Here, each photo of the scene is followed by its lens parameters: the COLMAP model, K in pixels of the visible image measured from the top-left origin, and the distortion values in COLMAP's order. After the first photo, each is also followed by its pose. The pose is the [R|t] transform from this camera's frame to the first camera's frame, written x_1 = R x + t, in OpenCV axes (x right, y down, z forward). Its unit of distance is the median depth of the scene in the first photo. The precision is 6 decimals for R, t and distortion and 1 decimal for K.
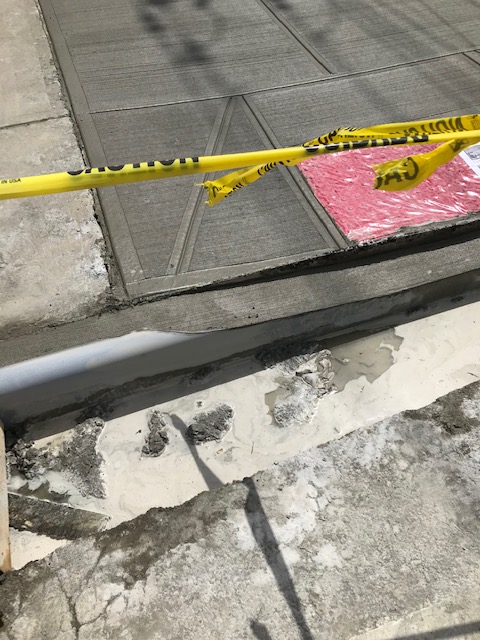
lens RADIAL K [[527.1, 0, 241.2], [0, 527.1, 314.2], [0, 0, 1]] dist [0.031835, -0.031686]
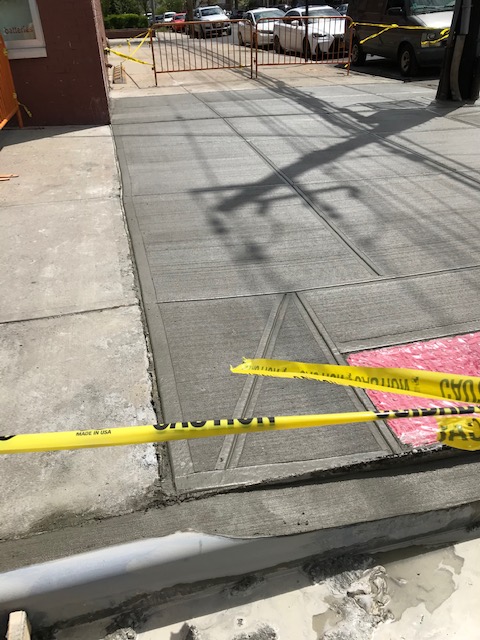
lens RADIAL K [[527.1, 0, 242.4], [0, 527.1, 313.8], [0, 0, 1]] dist [0.031835, -0.031686]
pose [[0.995339, 0.046651, -0.084402, -0.018346], [-0.070042, 0.951306, -0.300185, -0.049295], [0.066288, 0.304698, 0.950140, -0.027753]]
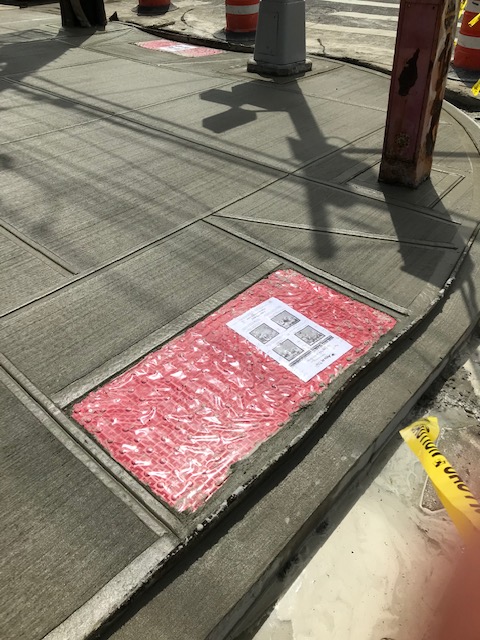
lens RADIAL K [[527.1, 0, 242.2], [0, 527.1, 316.2], [0, 0, 1]] dist [0.031835, -0.031686]
pose [[0.866585, -0.282369, 0.411459, 0.045903], [0.354554, 0.928606, -0.109469, -0.270741], [-0.351173, 0.240748, 0.904830, 0.194621]]
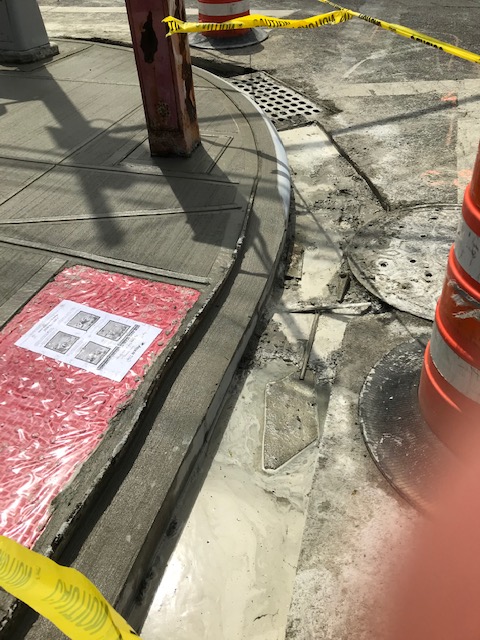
lens RADIAL K [[527.1, 0, 242.4], [0, 527.1, 316.5], [0, 0, 1]] dist [0.031835, -0.031686]
pose [[0.597505, -0.490609, 0.634263, 0.123268], [0.595253, 0.801361, 0.059106, -0.241540], [-0.537272, 0.342231, 0.770854, 0.229427]]
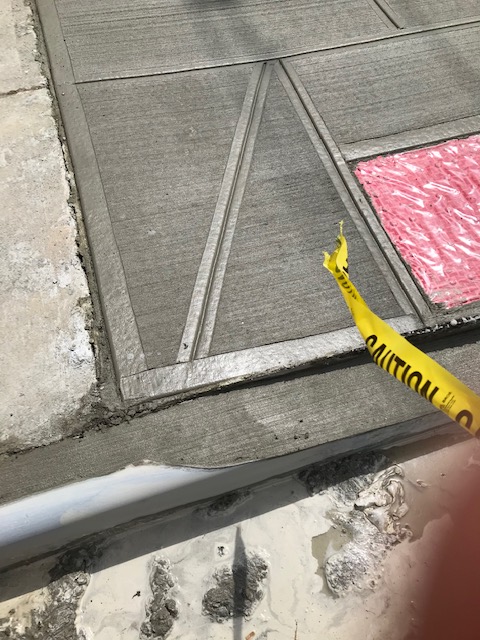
lens RADIAL K [[527.1, 0, 243.3], [0, 527.1, 318.3], [0, 0, 1]] dist [0.031835, -0.031686]
pose [[0.999488, 0.031882, -0.002753, -0.046244], [-0.031168, 0.989372, 0.142027, -0.200467], [0.007251, -0.141868, 0.989859, 0.266151]]
